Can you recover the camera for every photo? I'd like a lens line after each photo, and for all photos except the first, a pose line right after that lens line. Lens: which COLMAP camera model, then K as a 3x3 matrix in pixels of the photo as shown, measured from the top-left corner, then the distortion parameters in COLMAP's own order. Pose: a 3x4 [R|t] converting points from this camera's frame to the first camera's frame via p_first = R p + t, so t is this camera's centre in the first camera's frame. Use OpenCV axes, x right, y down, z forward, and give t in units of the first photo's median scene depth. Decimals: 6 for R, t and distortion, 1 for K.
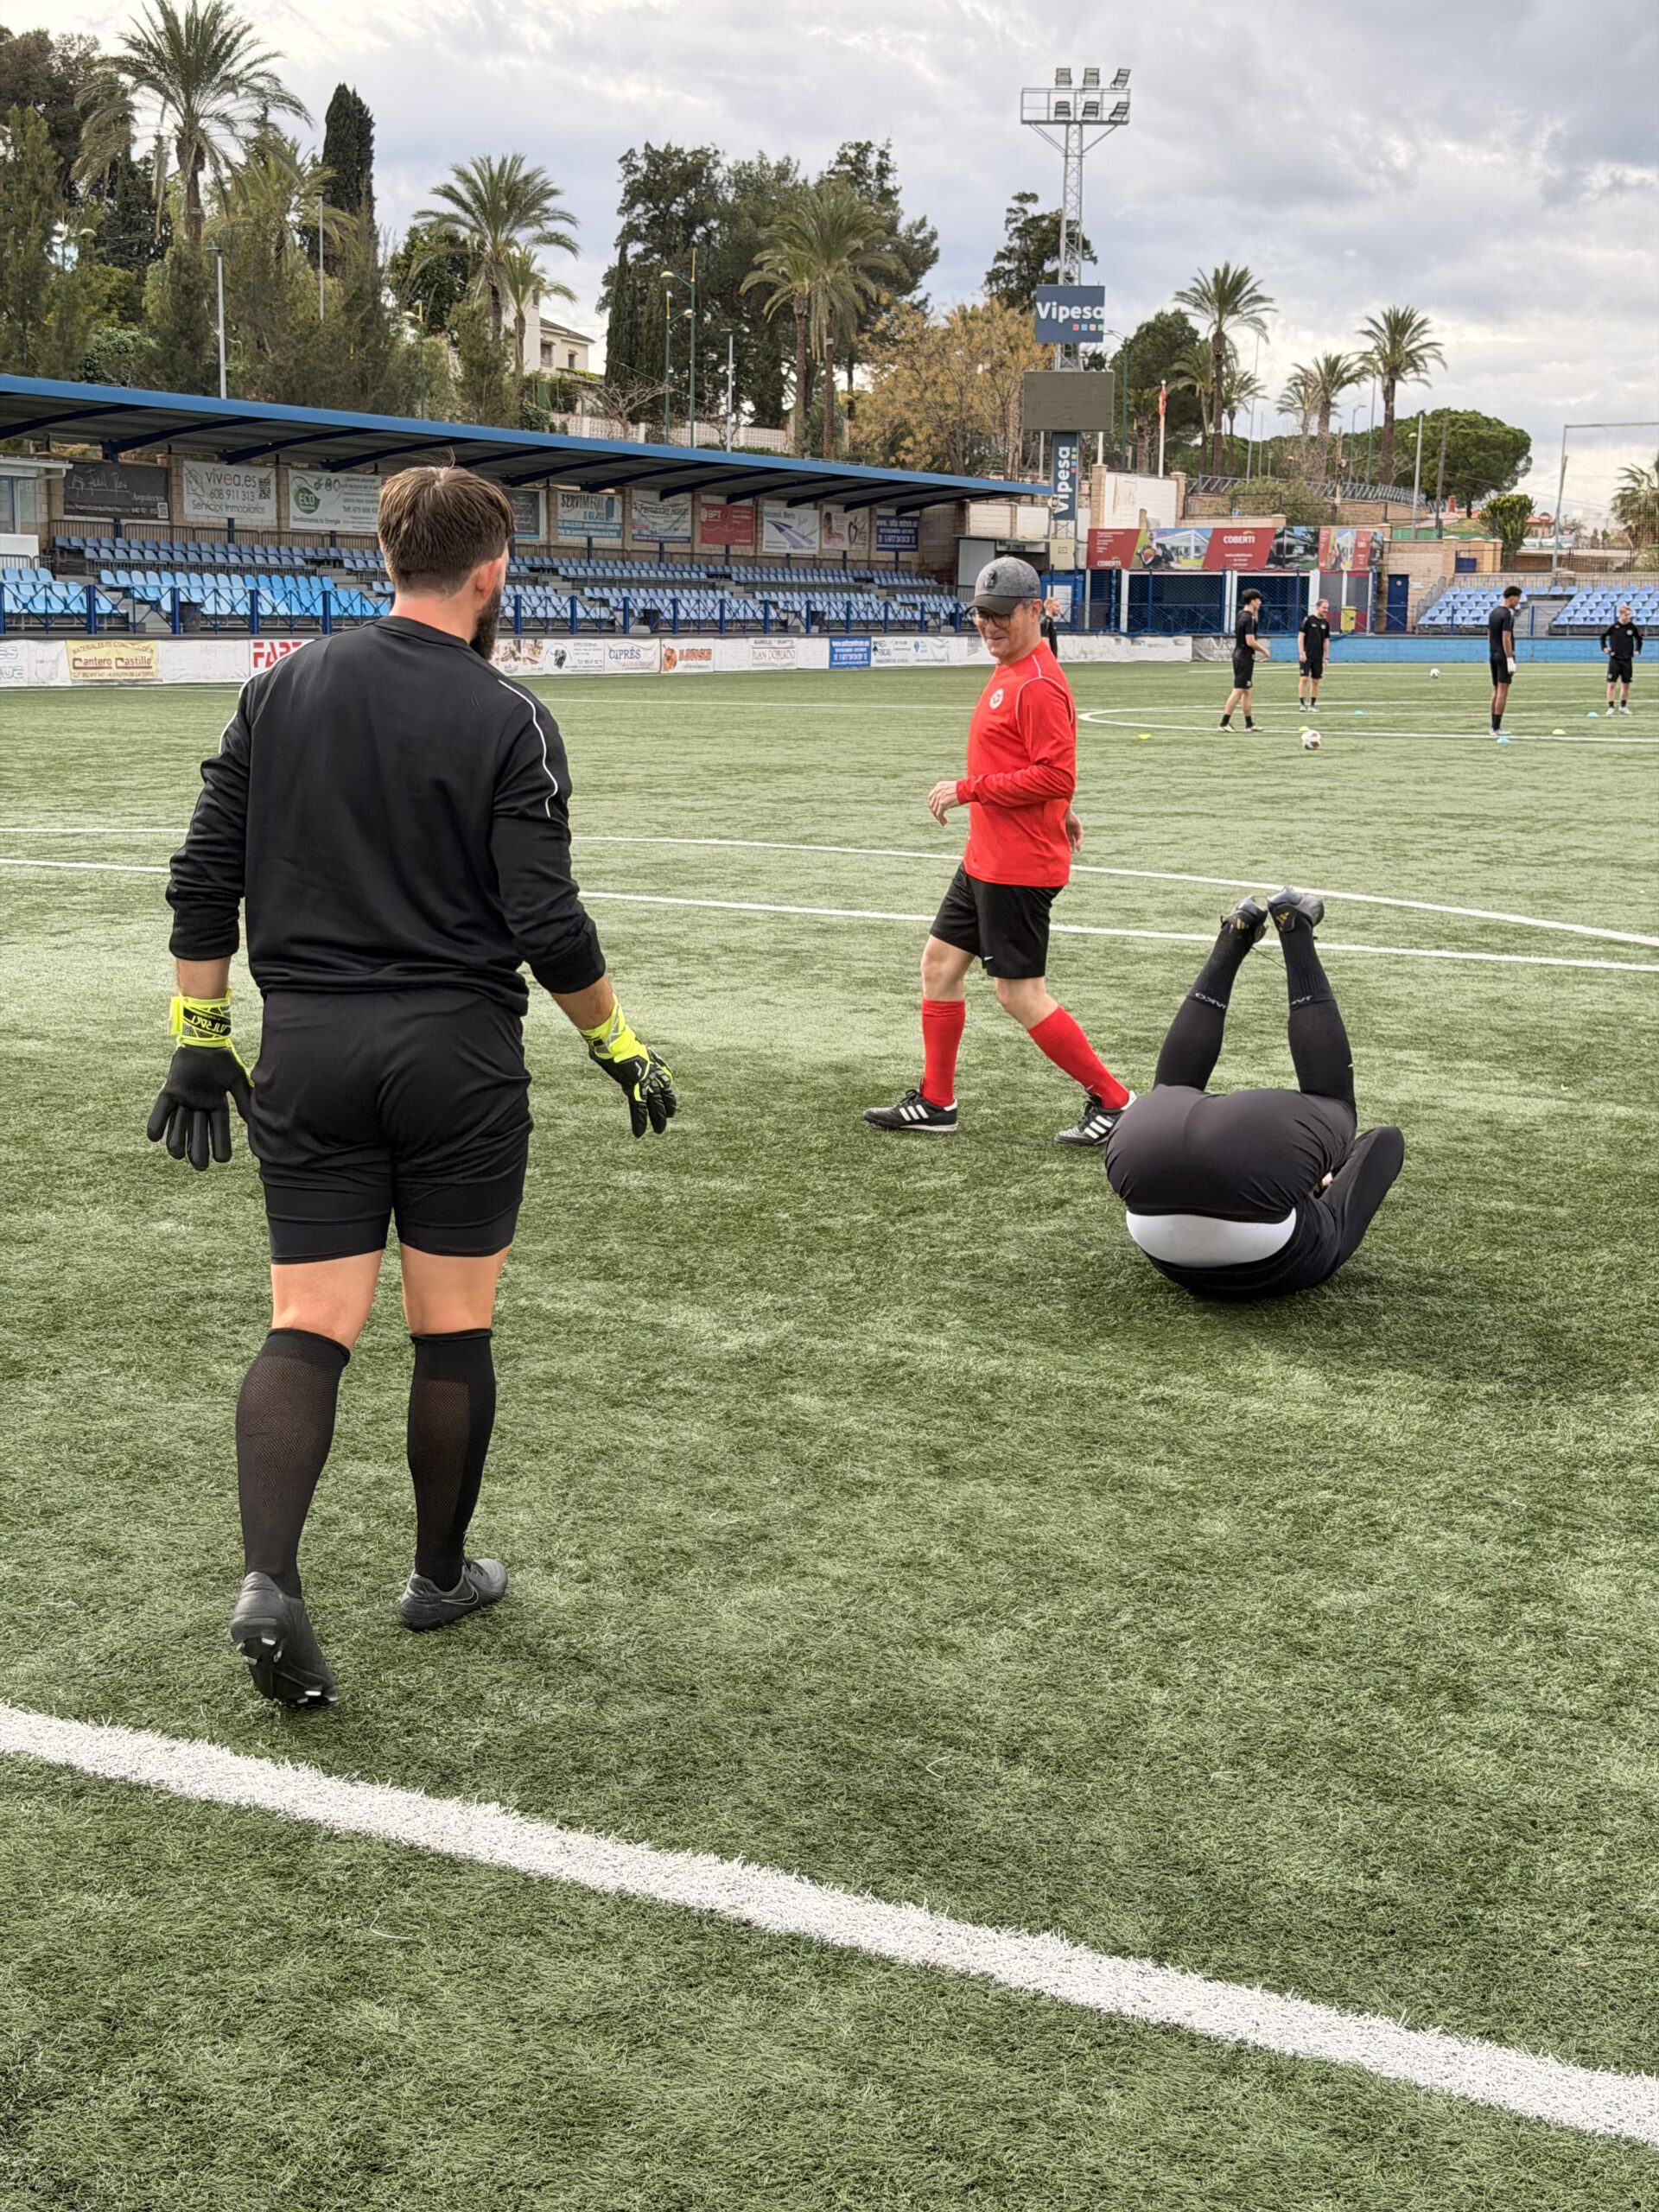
lens RADIAL K [[3101.6, 0, 827.8], [0, 3101.6, 1097.5], [0, 0, 1]] dist [0.188766, -0.025335]
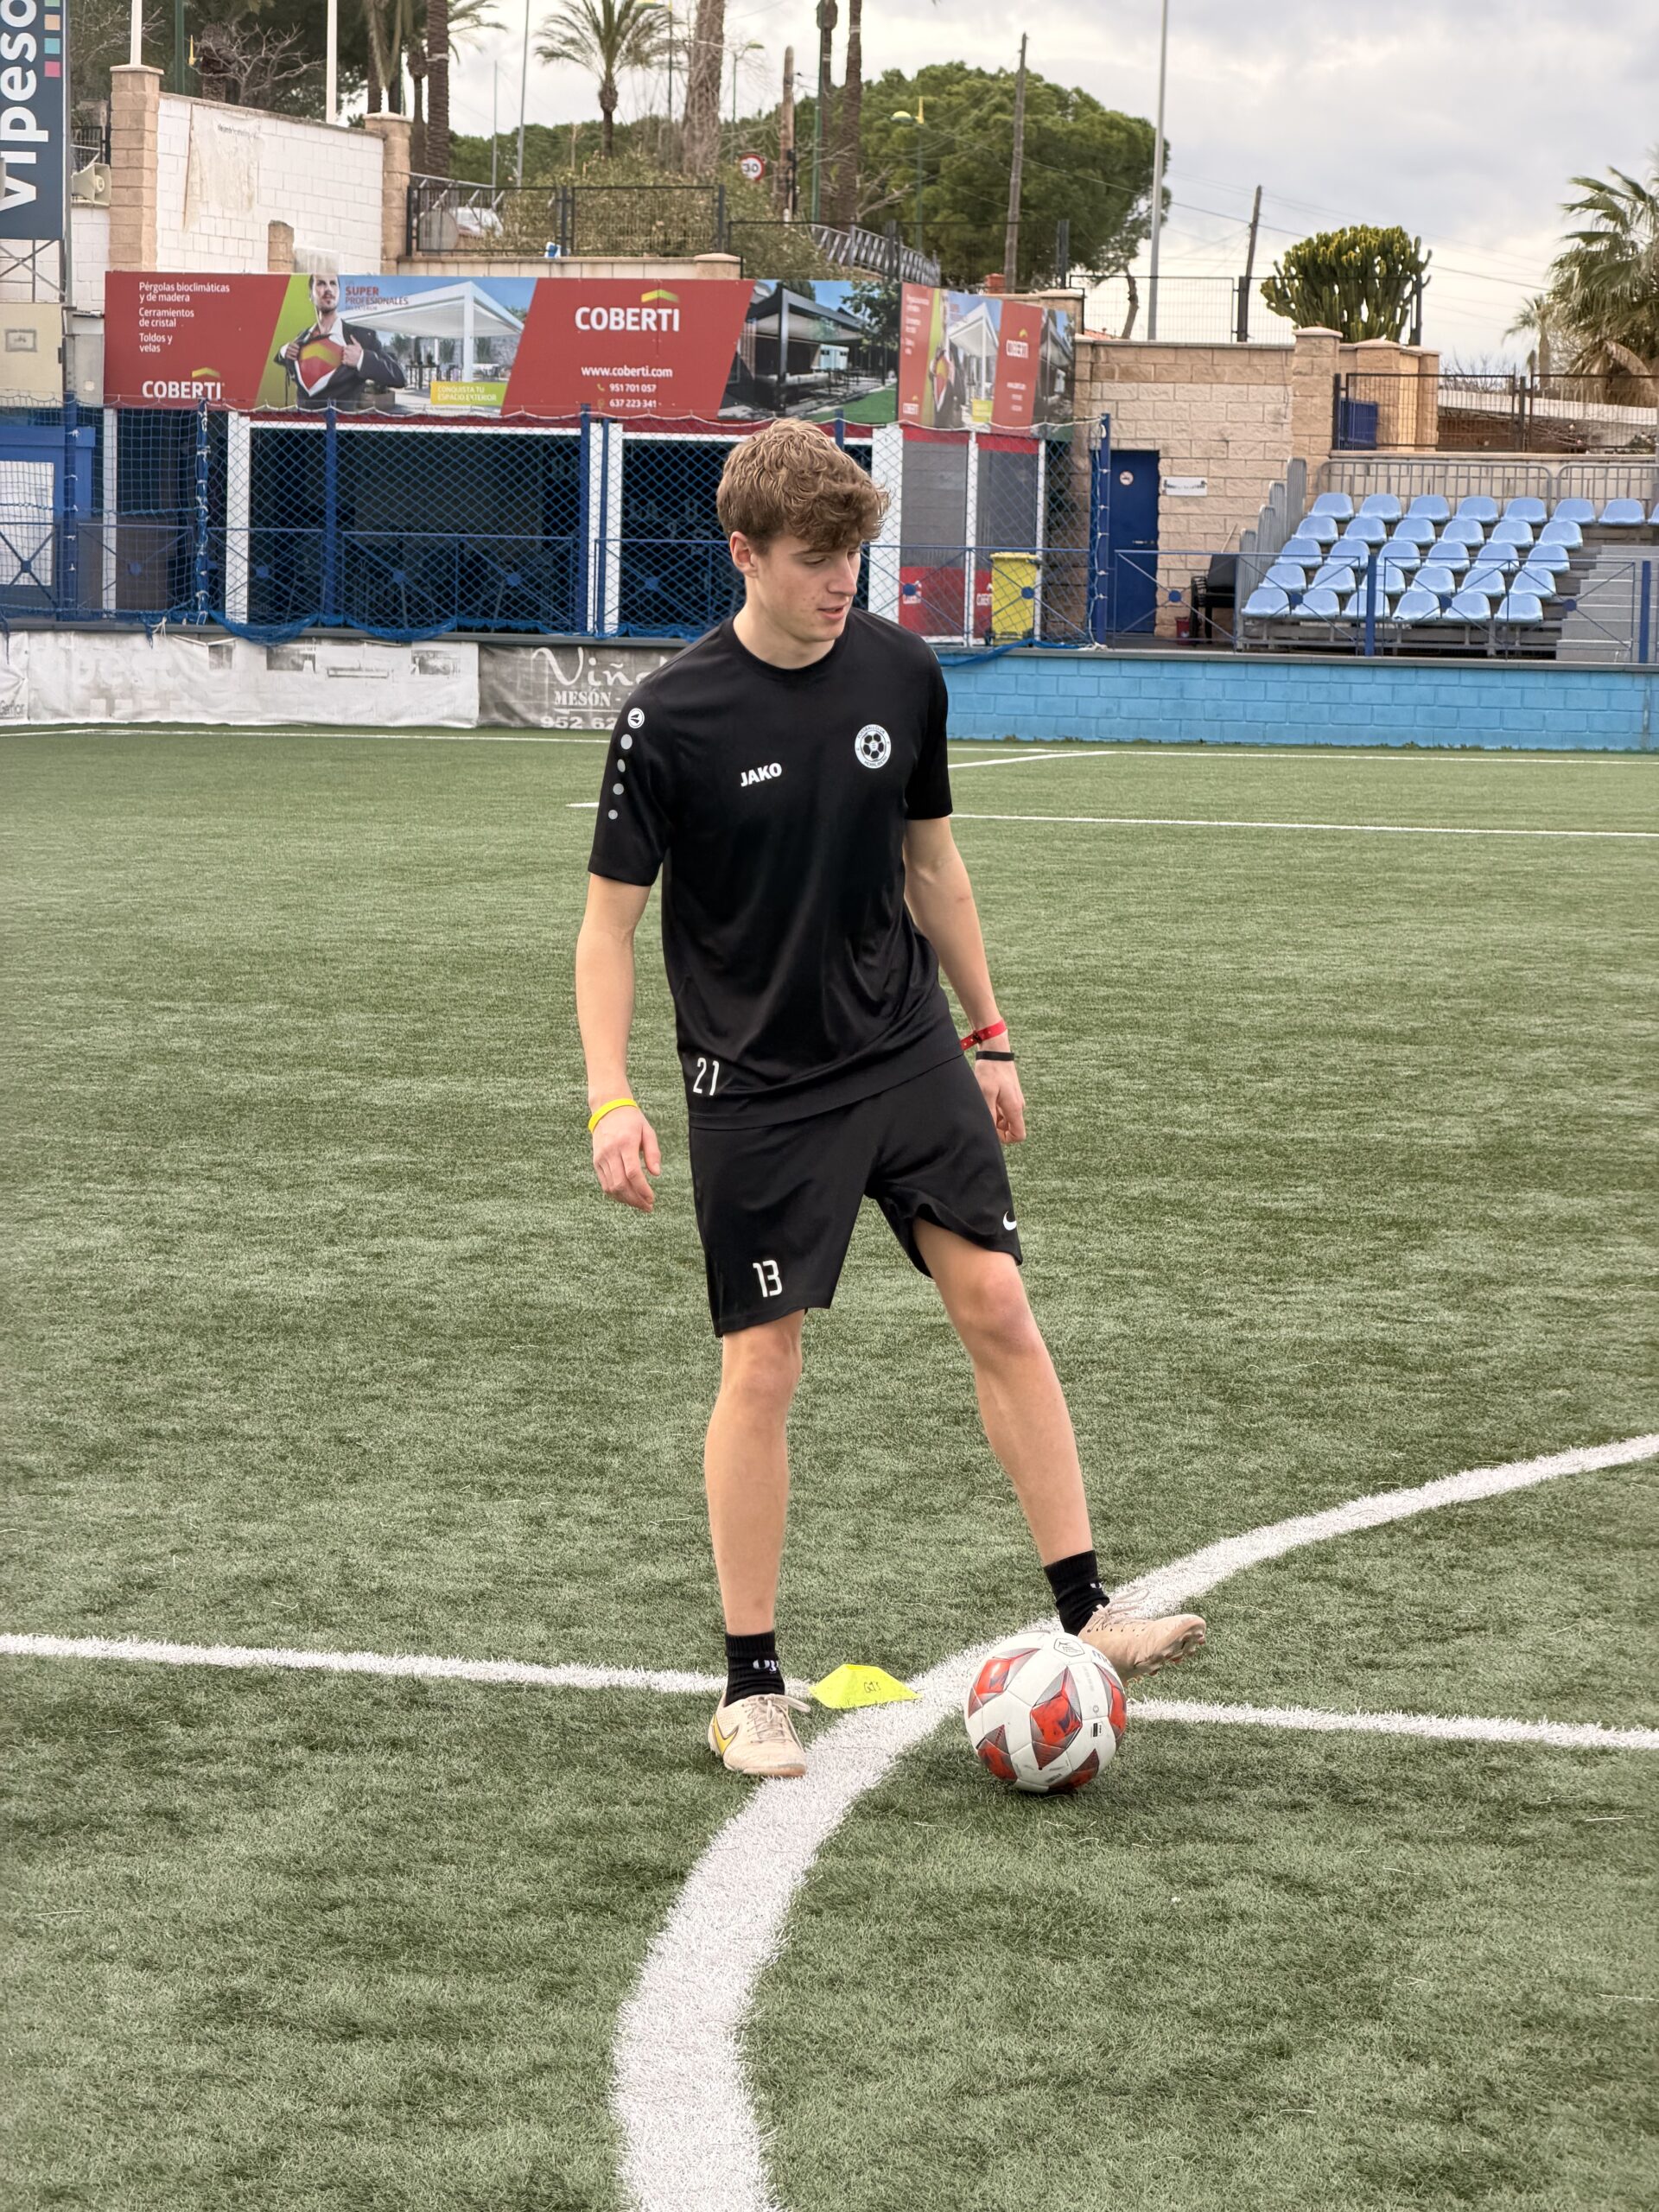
lens RADIAL K [[6403.5, 0, 829.5], [0, 6403.5, 1106.0], [0, 0, 1]] dist [0.096457, 1.323226]
pose [[0.978825, -0.007468, 0.204563, 0.024939], [0.021244, 0.997644, -0.065230, -0.061014], [-0.203594, 0.068194, 0.976678, 0.387633]]
